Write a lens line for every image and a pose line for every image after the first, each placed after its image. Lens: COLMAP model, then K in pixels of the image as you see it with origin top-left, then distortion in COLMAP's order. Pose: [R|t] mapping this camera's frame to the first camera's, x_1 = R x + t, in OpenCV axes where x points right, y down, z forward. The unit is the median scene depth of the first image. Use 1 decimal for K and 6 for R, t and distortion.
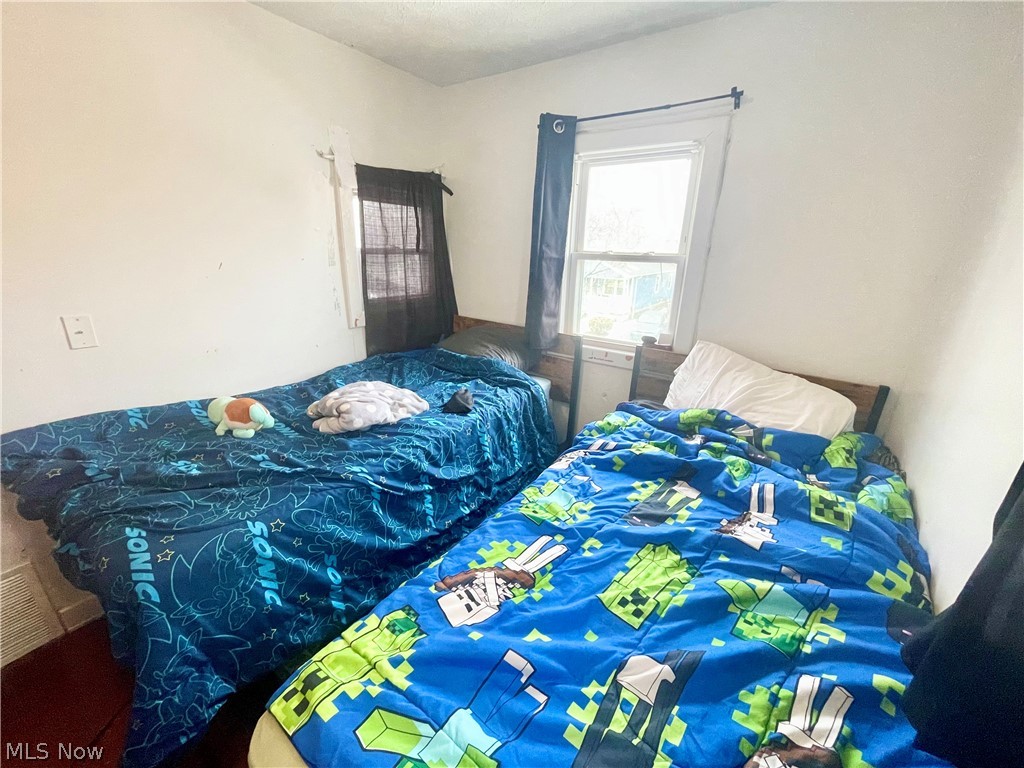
lens RADIAL K [[412.4, 0, 513.7], [0, 412.4, 385.6], [0, 0, 1]] dist [-0.002971, -0.000063]
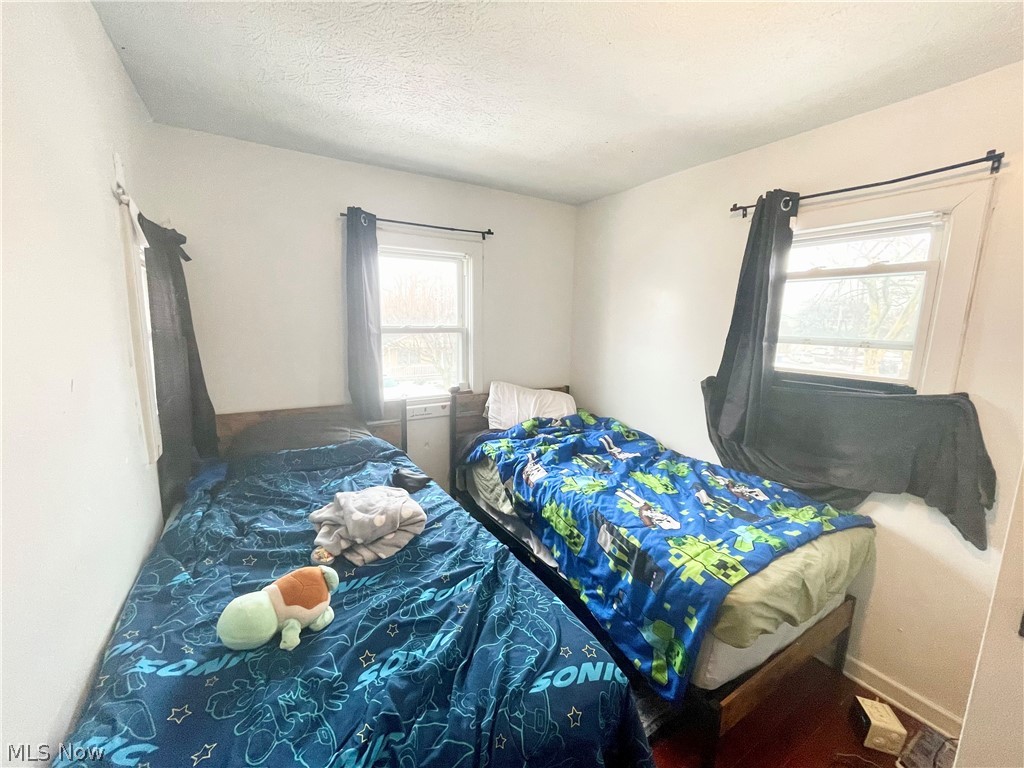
lens RADIAL K [[412.4, 0, 513.7], [0, 412.4, 385.6], [0, 0, 1]] dist [-0.002971, -0.000063]
pose [[0.397366, -0.168013, 0.902148, -1.305935], [0.294772, 0.954366, 0.047900, -0.219094], [-0.869028, 0.246894, 0.428759, 0.452617]]
